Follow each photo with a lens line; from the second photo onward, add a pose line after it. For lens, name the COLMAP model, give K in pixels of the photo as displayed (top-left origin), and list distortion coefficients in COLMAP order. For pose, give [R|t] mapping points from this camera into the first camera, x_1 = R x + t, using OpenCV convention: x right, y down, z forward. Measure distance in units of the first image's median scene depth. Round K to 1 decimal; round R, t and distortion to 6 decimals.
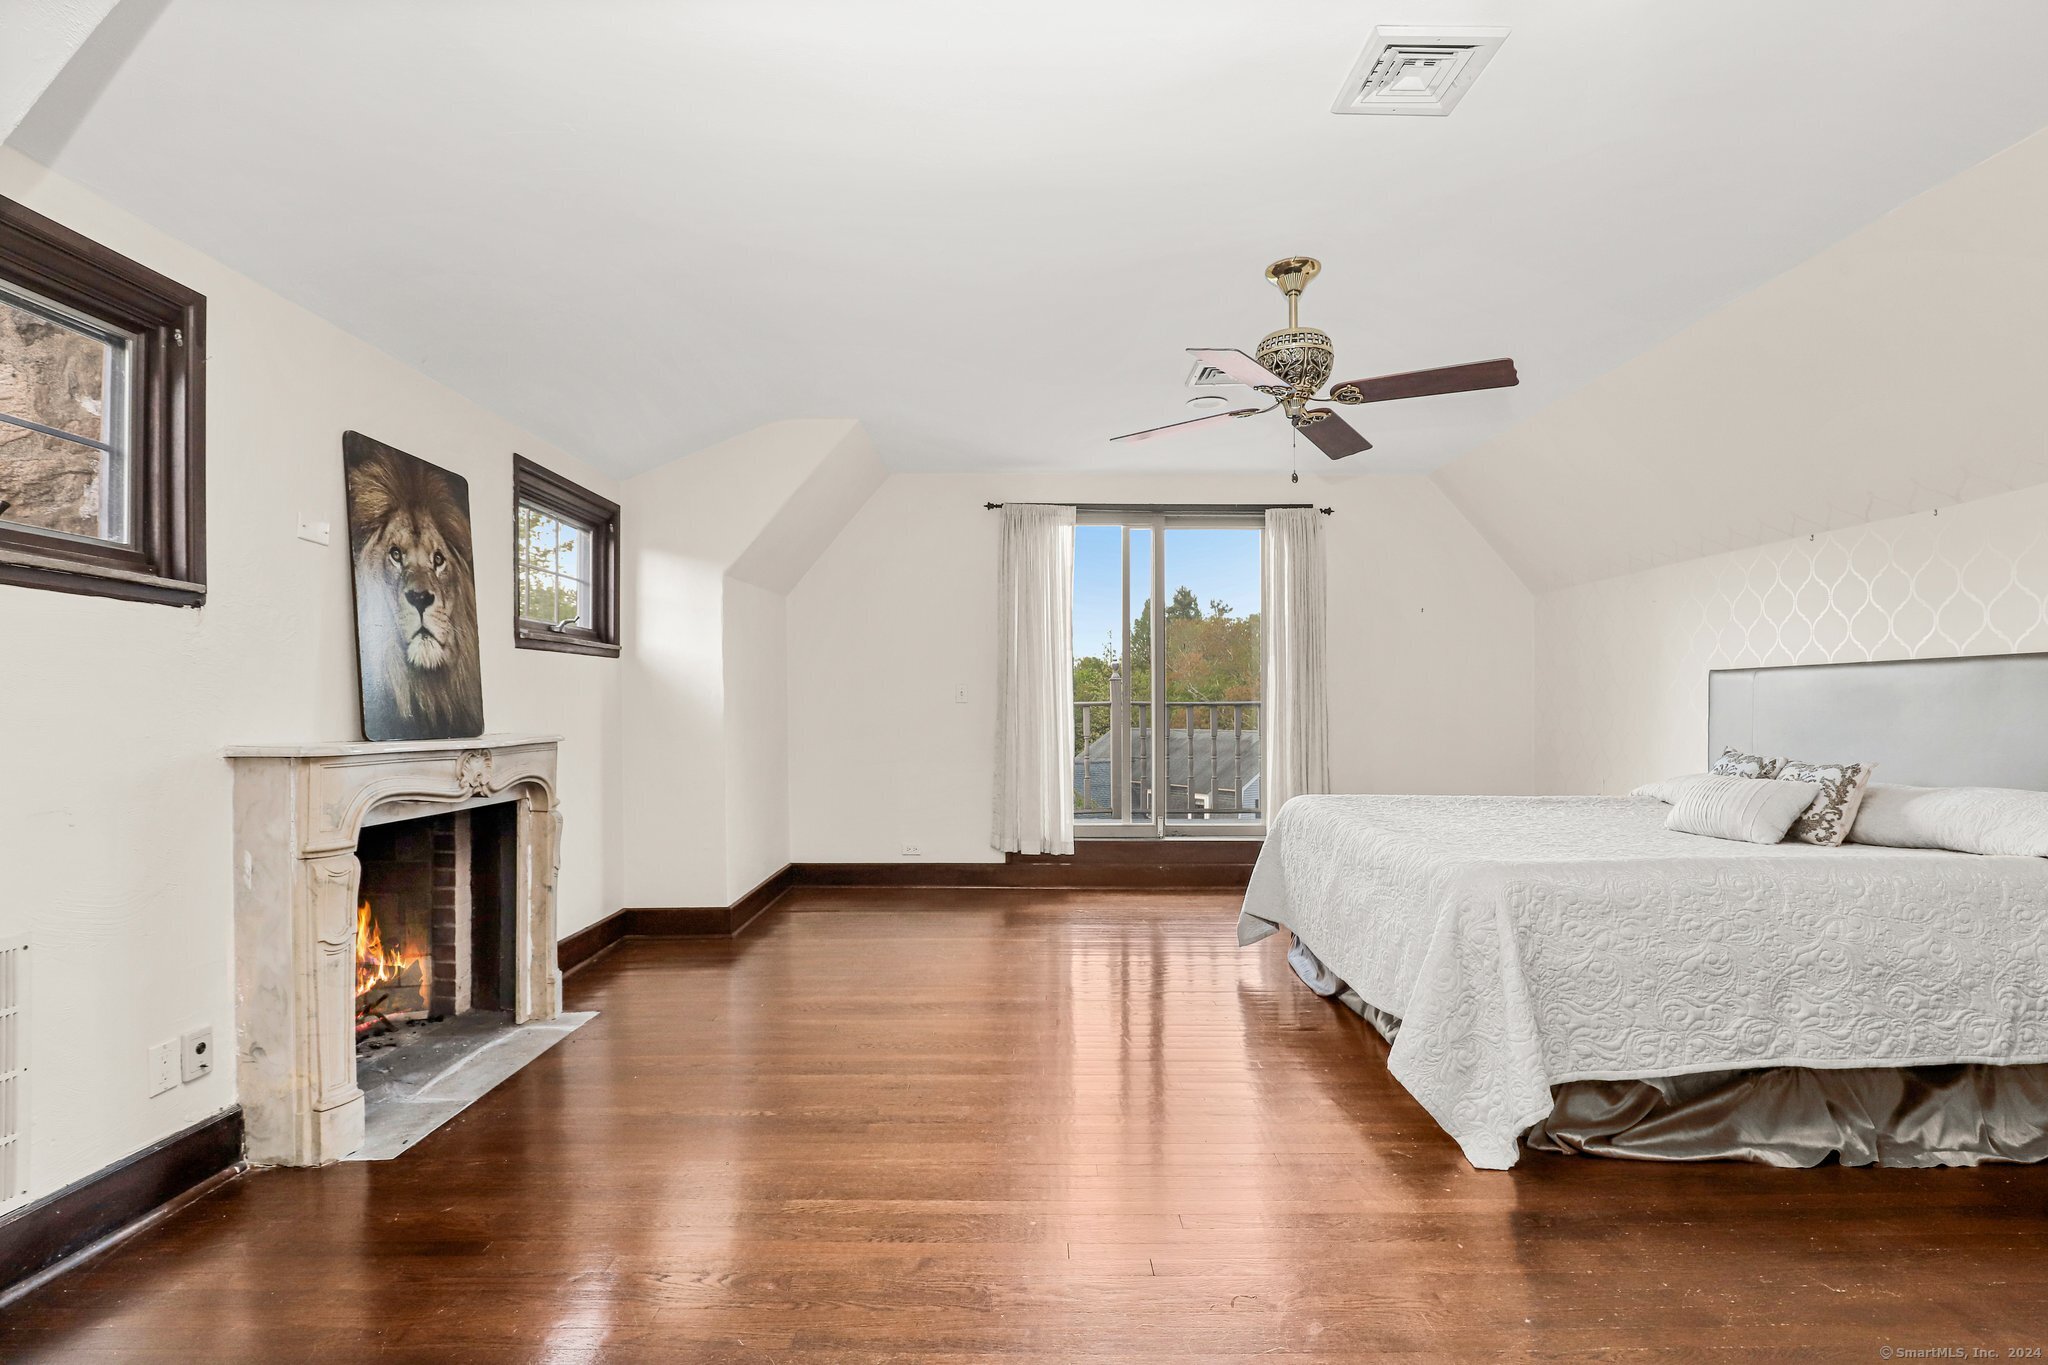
lens RADIAL K [[949.9, 0, 992.6], [0, 949.9, 711.8], [0, 0, 1]] dist [-0.020092, 0.000510]
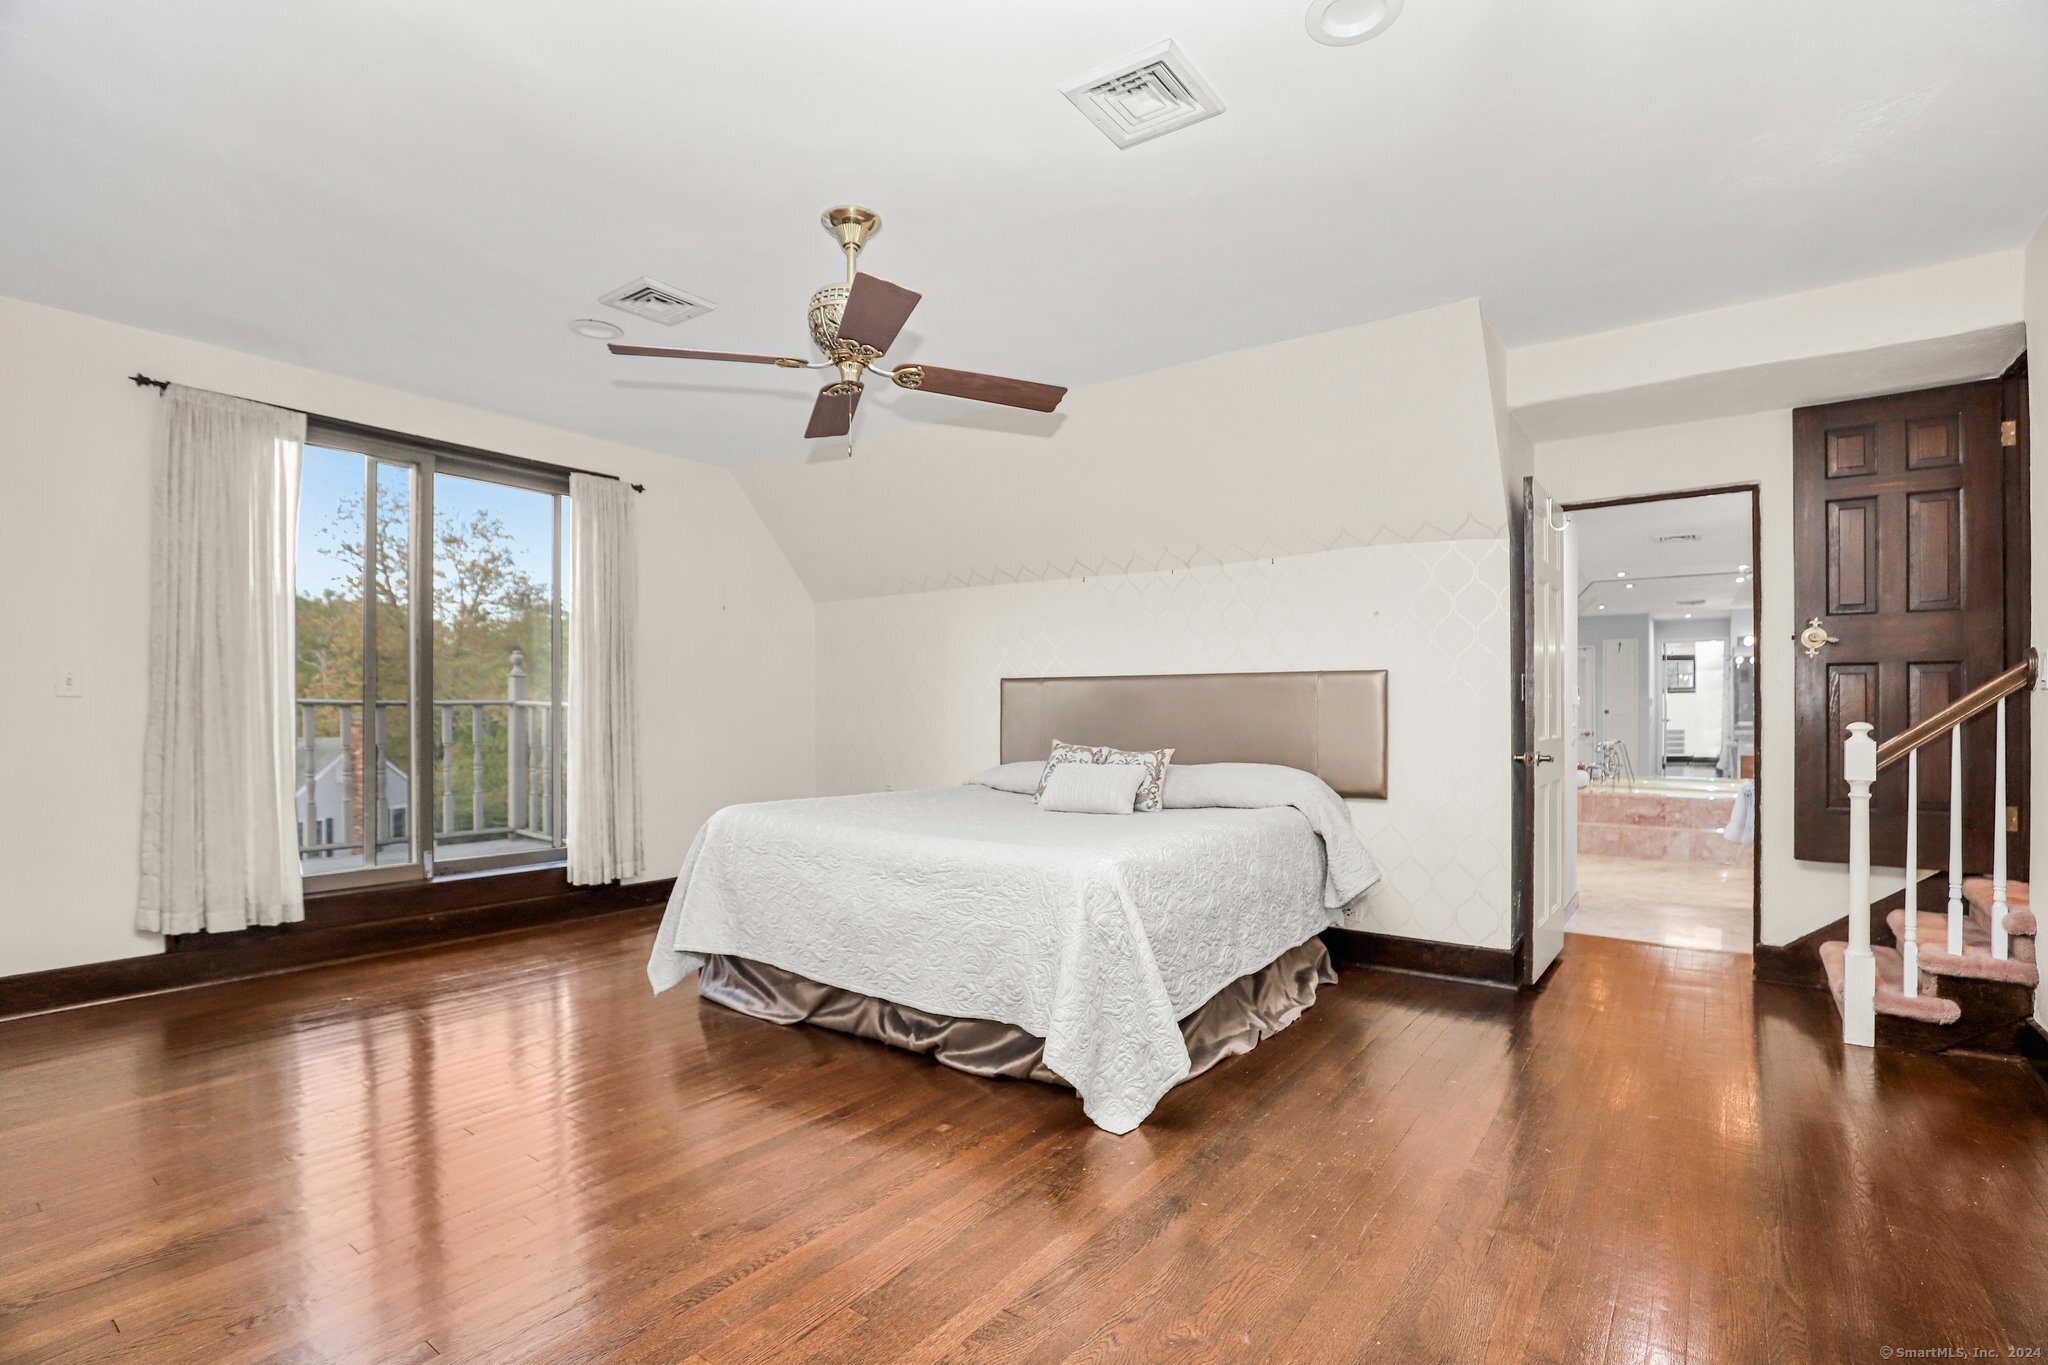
lens RADIAL K [[968.2, 0, 1023.8], [0, 968.2, 701.1], [0, 0, 1]] dist [-0.024114, 0.000238]
pose [[0.580977, 0.012284, 0.813827, -0.236008], [-0.000679, 0.999893, -0.014607, 0.003352], [-0.813919, 0.007934, 0.580924, 0.235877]]
